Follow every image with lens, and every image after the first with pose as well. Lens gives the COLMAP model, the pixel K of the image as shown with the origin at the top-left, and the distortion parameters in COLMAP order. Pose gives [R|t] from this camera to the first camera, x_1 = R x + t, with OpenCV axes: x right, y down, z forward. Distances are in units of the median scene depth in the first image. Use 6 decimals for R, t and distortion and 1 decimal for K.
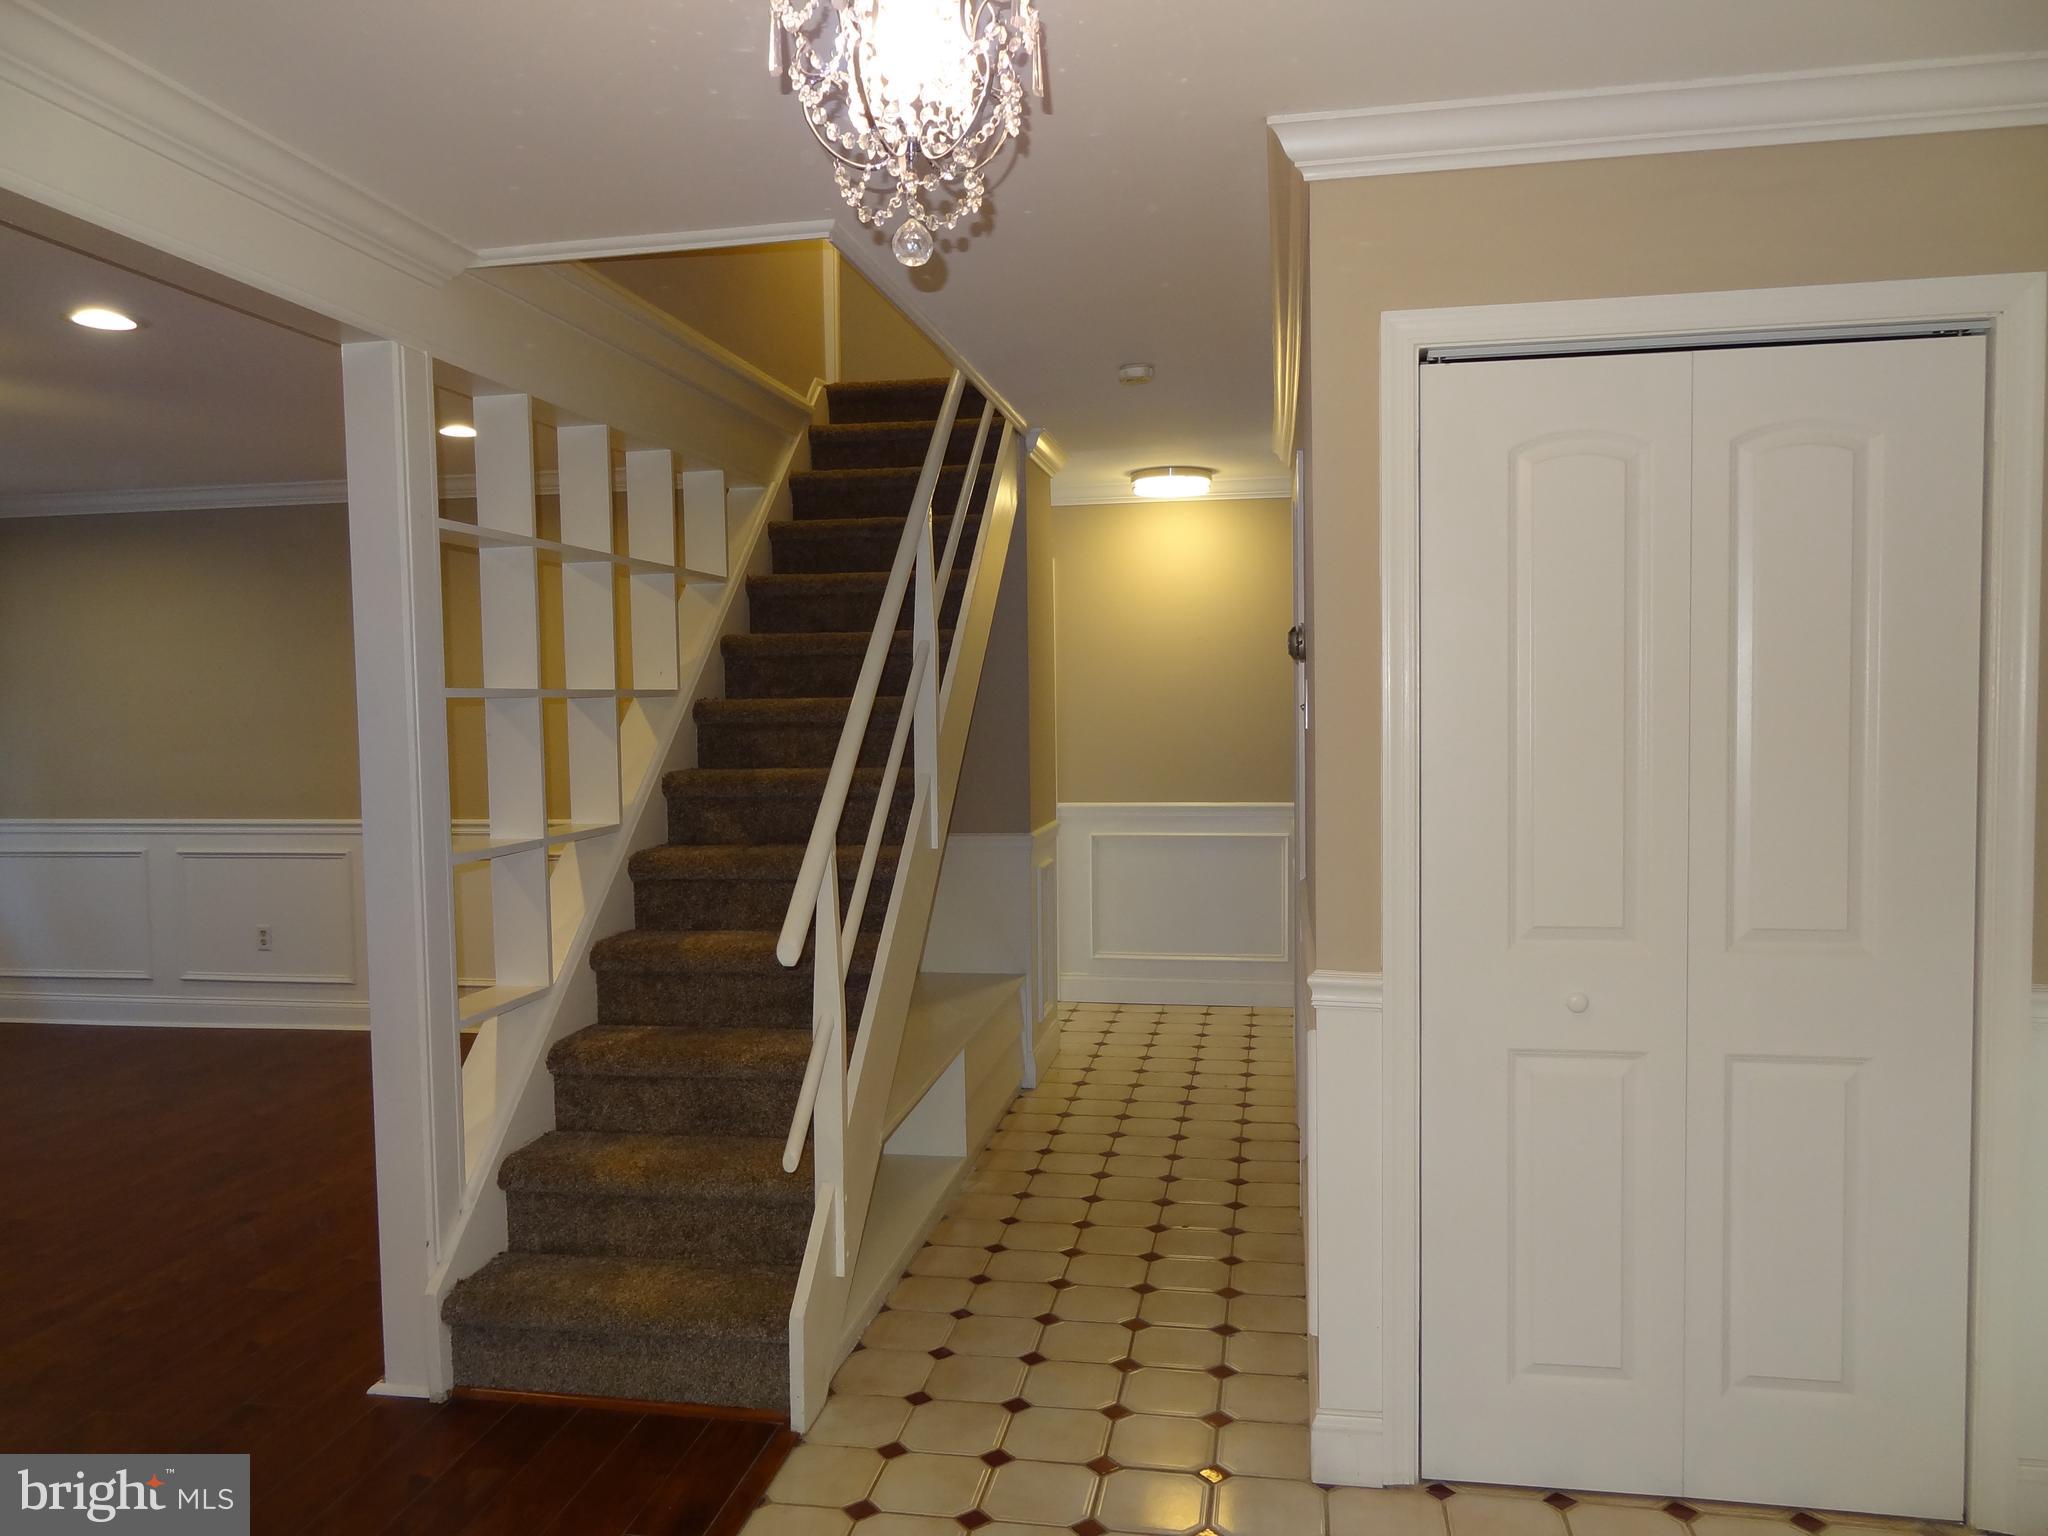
lens RADIAL K [[1430.6, 0, 1013.6], [0, 1430.6, 782.9], [0, 0, 1]] dist [0.008622, 0.006810]
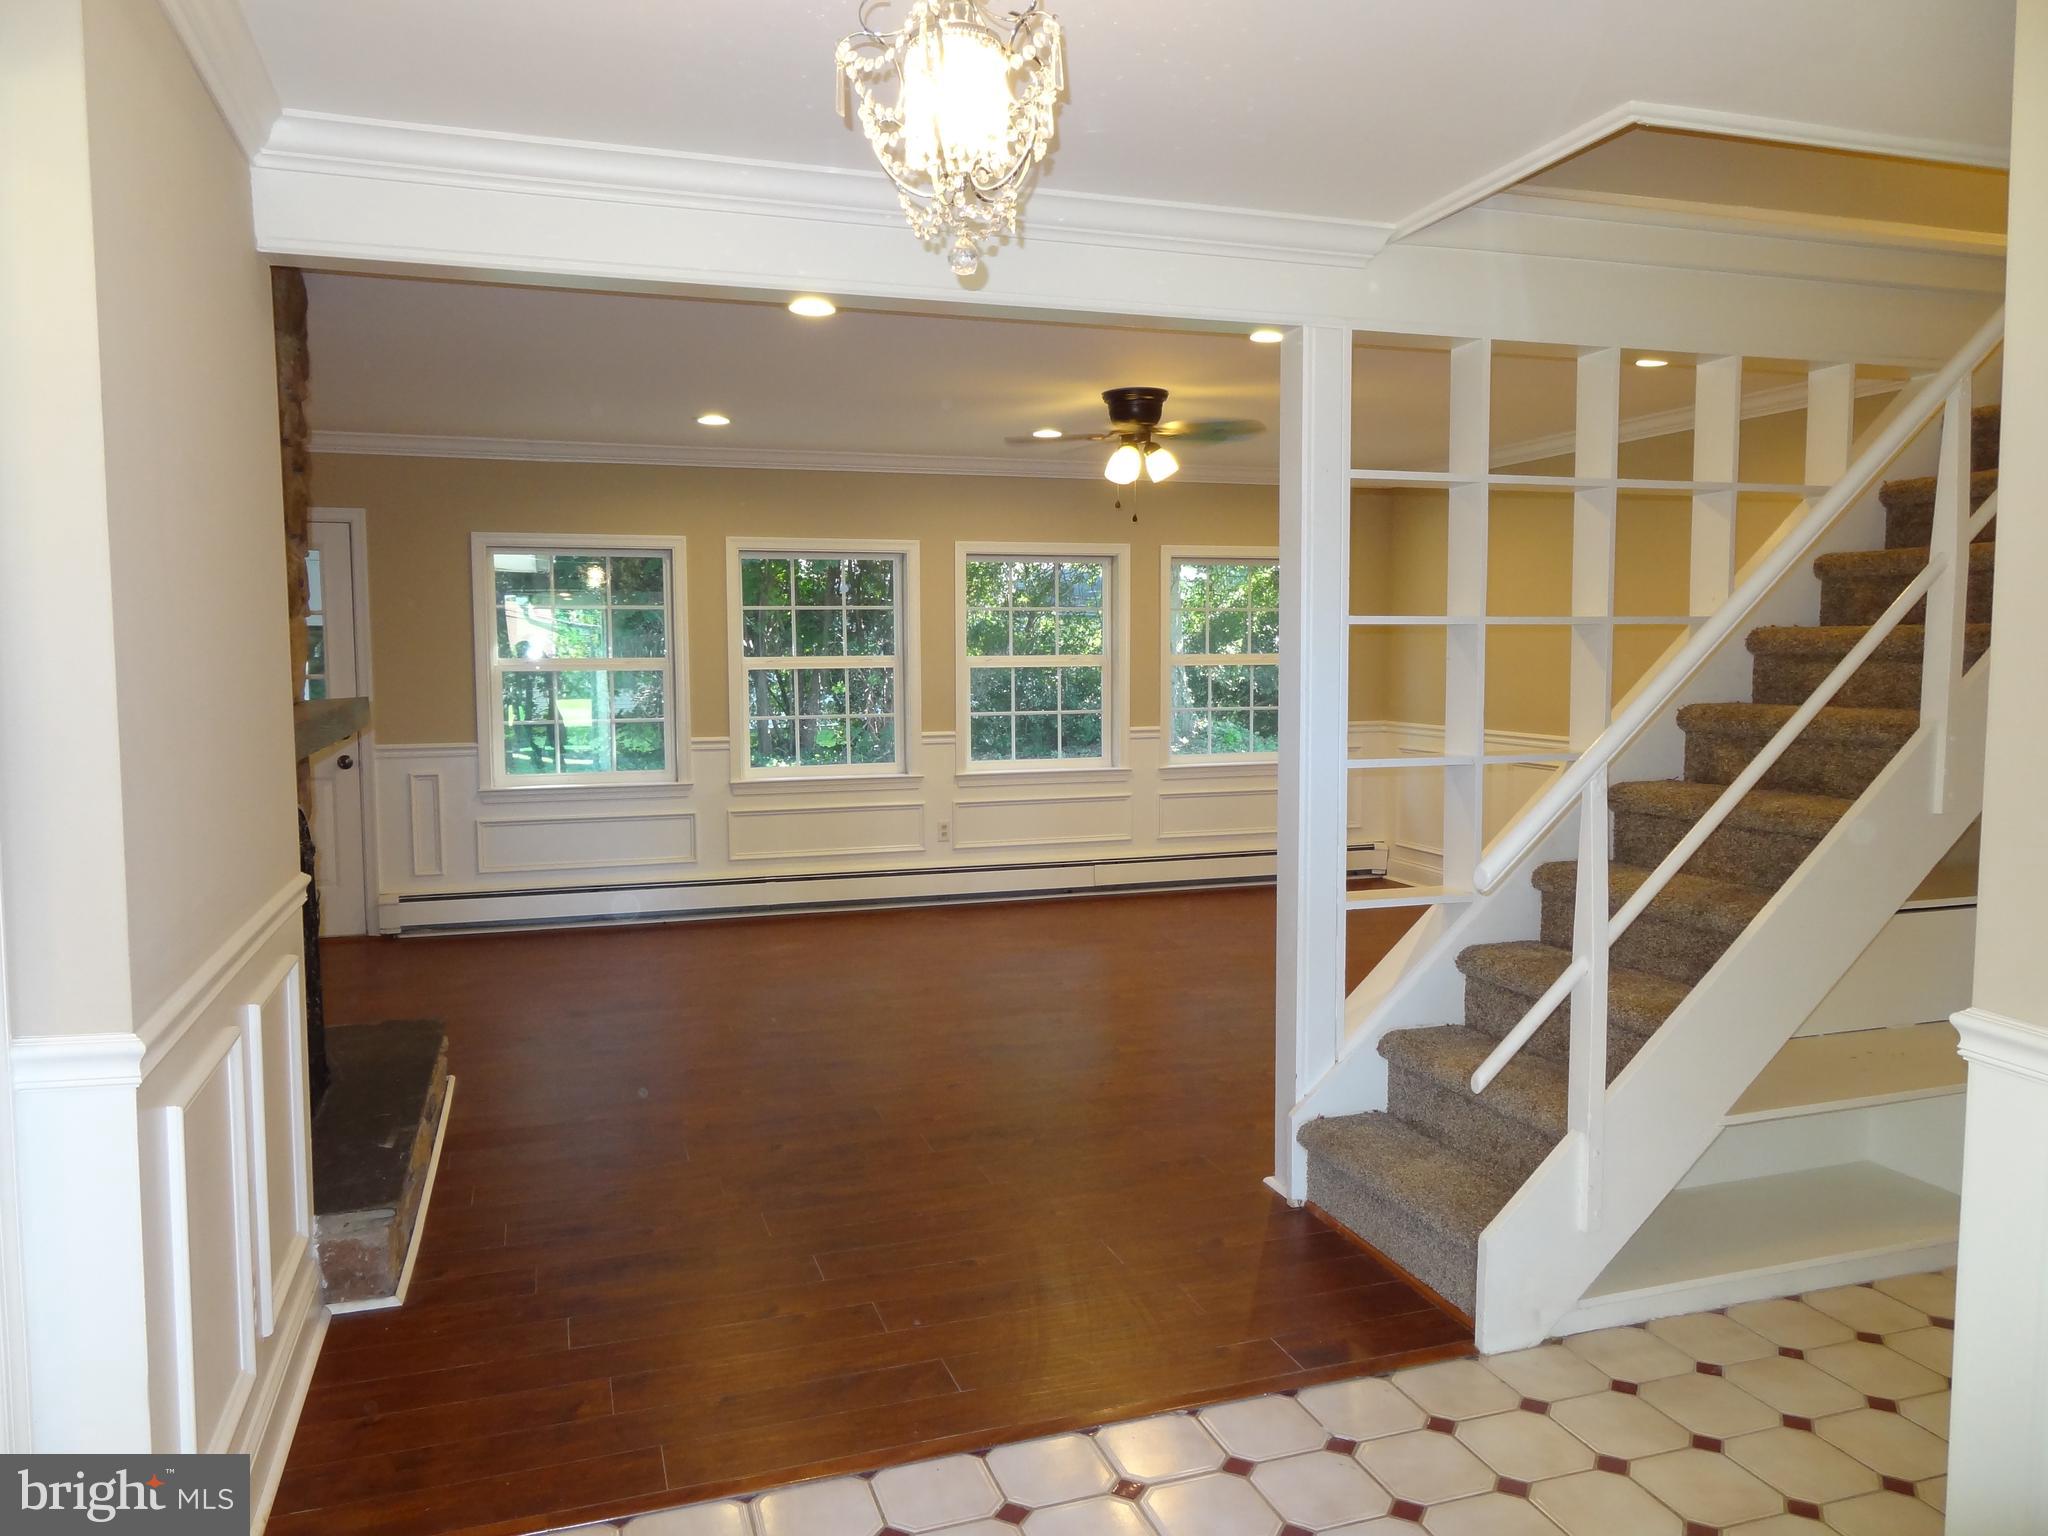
lens RADIAL K [[1430.6, 0, 1005.4], [0, 1430.6, 759.2], [0, 0, 1]] dist [0.008622, 0.006810]
pose [[0.473081, 0.080800, -0.877306, 0.503218], [-0.050552, 0.996635, 0.064531, -0.012203], [0.879567, 0.013821, 0.475574, 0.196739]]
